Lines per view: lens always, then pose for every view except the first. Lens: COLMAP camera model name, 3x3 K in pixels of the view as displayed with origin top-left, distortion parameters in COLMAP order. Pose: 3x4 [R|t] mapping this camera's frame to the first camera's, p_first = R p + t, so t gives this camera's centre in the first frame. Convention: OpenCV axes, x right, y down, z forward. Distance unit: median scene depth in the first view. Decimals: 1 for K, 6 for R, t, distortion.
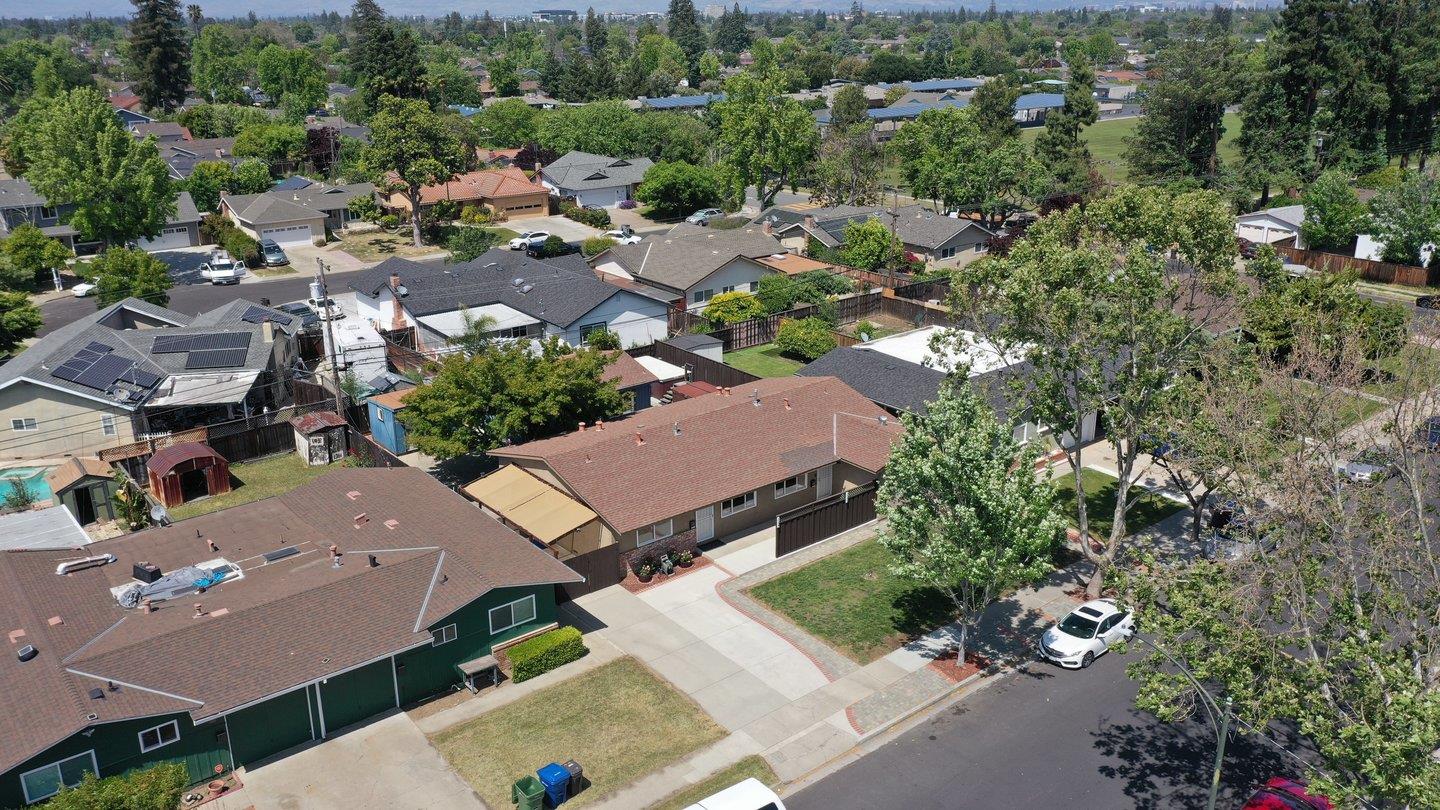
lens RADIAL K [[1152.5, 0, 723.6], [0, 1152.5, 403.8], [0, 0, 1]] dist [-0.000342, -0.008318]
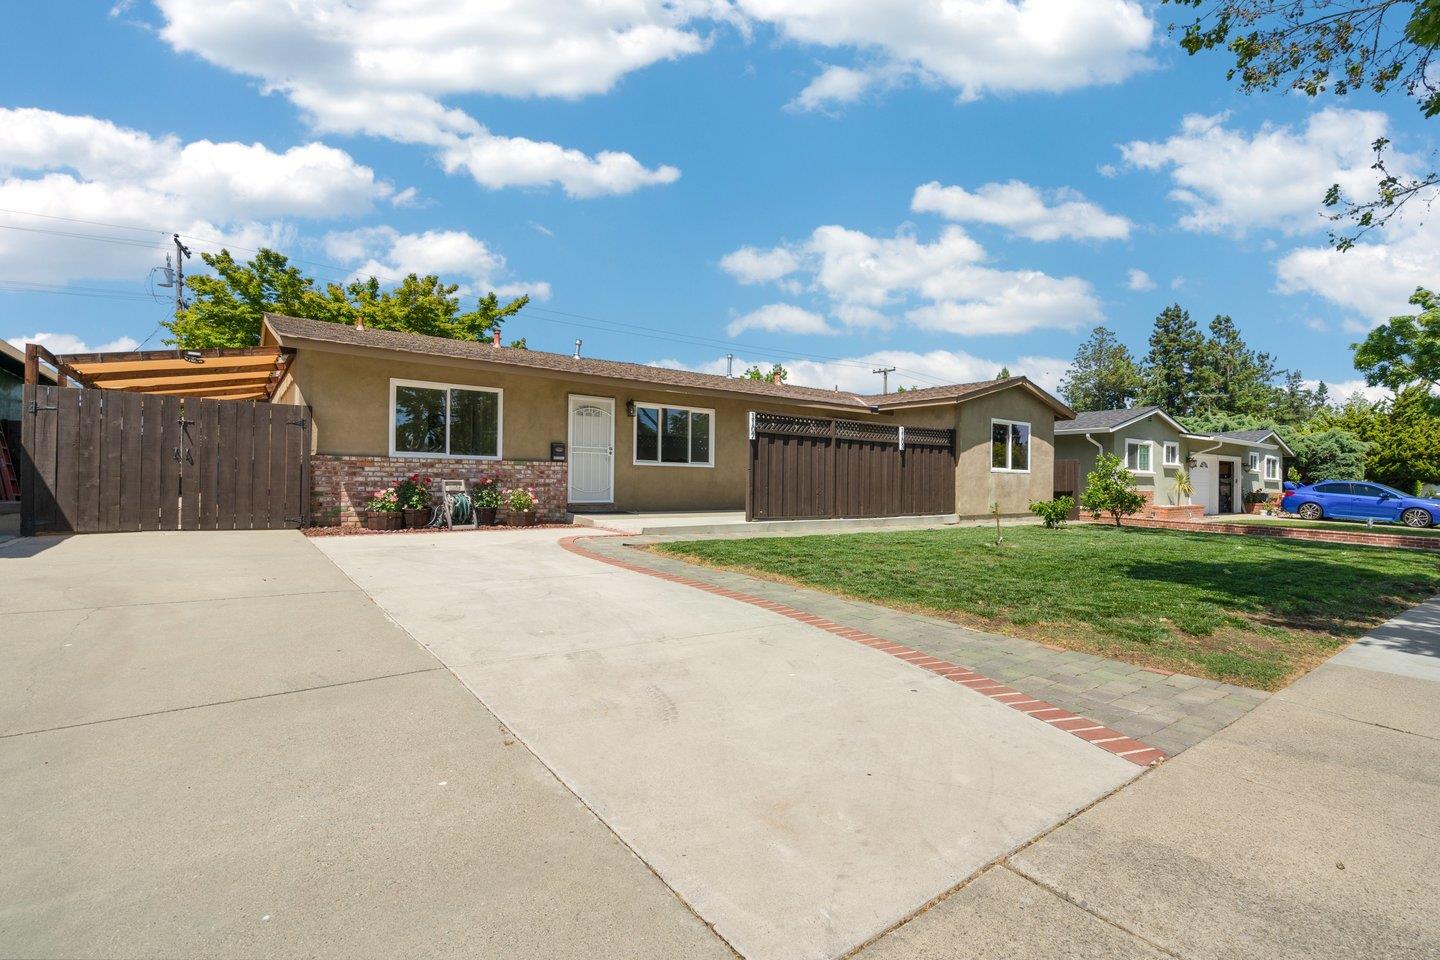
lens RADIAL K [[656.2, 0, 718.2], [0, 656.2, 477.7], [0, 0, 1]] dist [-0.000203, 0.000061]
pose [[0.998612, 0.006207, -0.052296, 0.053467], [-0.023698, 0.939769, -0.340989, 0.224715], [0.047029, 0.341755, 0.938612, 0.879235]]
